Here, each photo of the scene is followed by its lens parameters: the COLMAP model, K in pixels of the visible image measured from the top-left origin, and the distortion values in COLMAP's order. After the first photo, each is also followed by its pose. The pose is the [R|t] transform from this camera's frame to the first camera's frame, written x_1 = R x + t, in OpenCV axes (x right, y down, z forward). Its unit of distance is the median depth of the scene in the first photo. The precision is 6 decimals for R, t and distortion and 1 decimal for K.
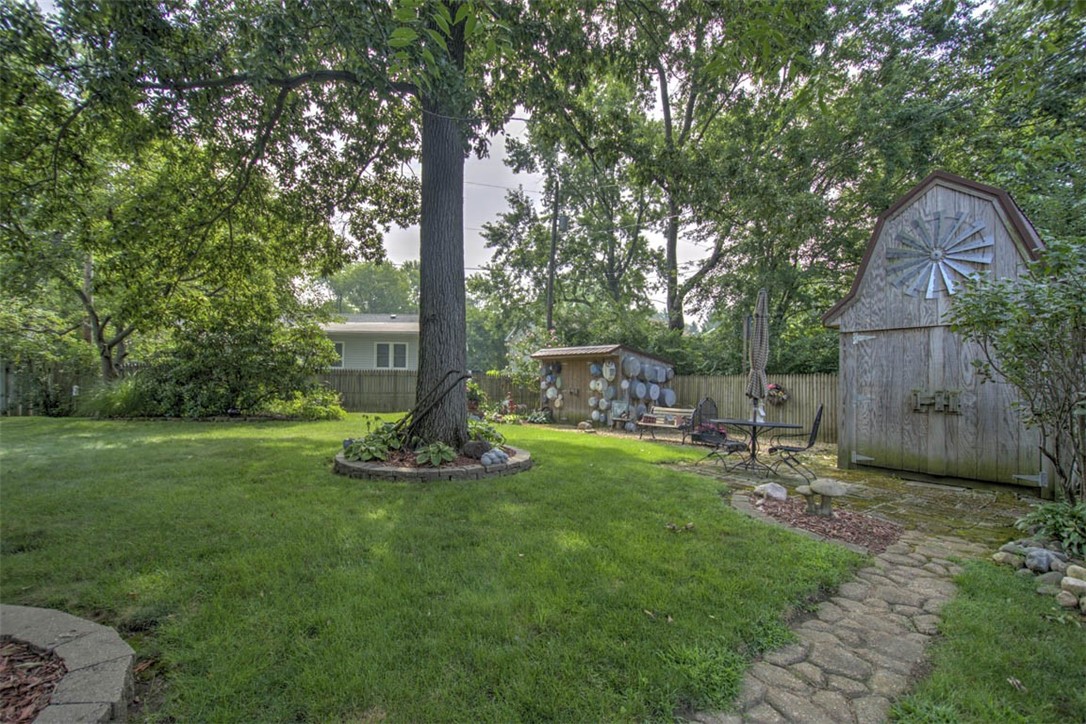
lens RADIAL K [[474.9, 0, 542.0], [0, 474.9, 374.1], [0, 0, 1]] dist [0.010819, 0.000155]
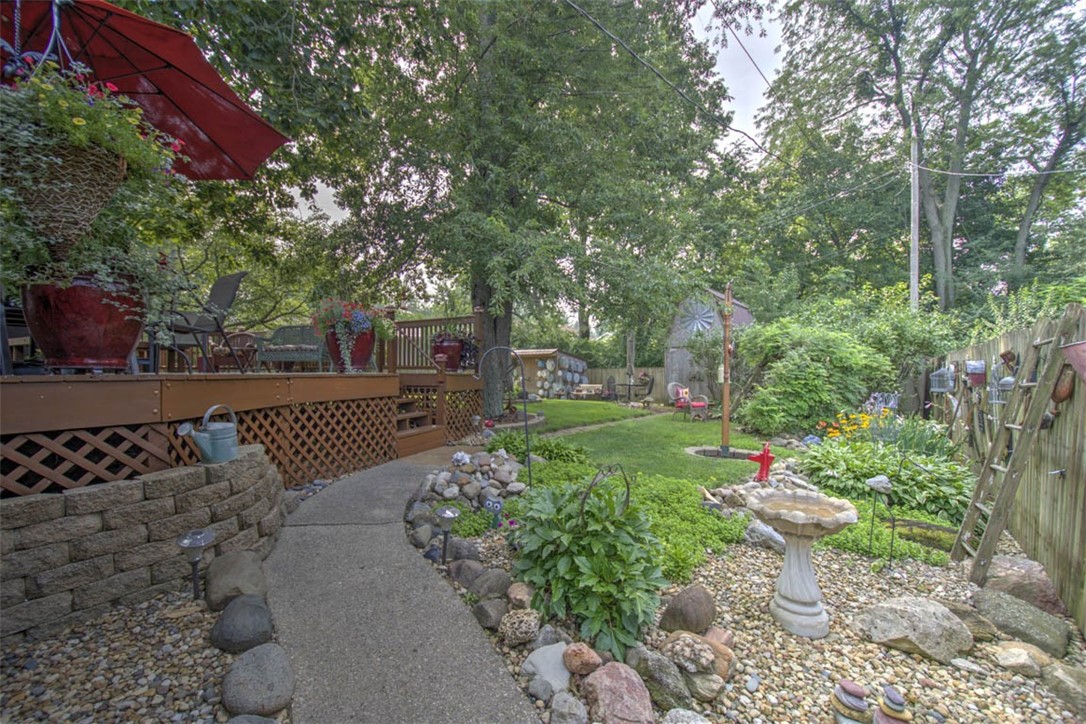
lens RADIAL K [[467.5, 0, 542.7], [0, 467.5, 375.1], [0, 0, 1]] dist [0.005000, -0.000851]
pose [[0.976694, -0.002311, 0.214623, -0.166226], [0.000637, 0.999969, 0.007869, 0.011166], [-0.214635, -0.007549, 0.976665, -0.410027]]
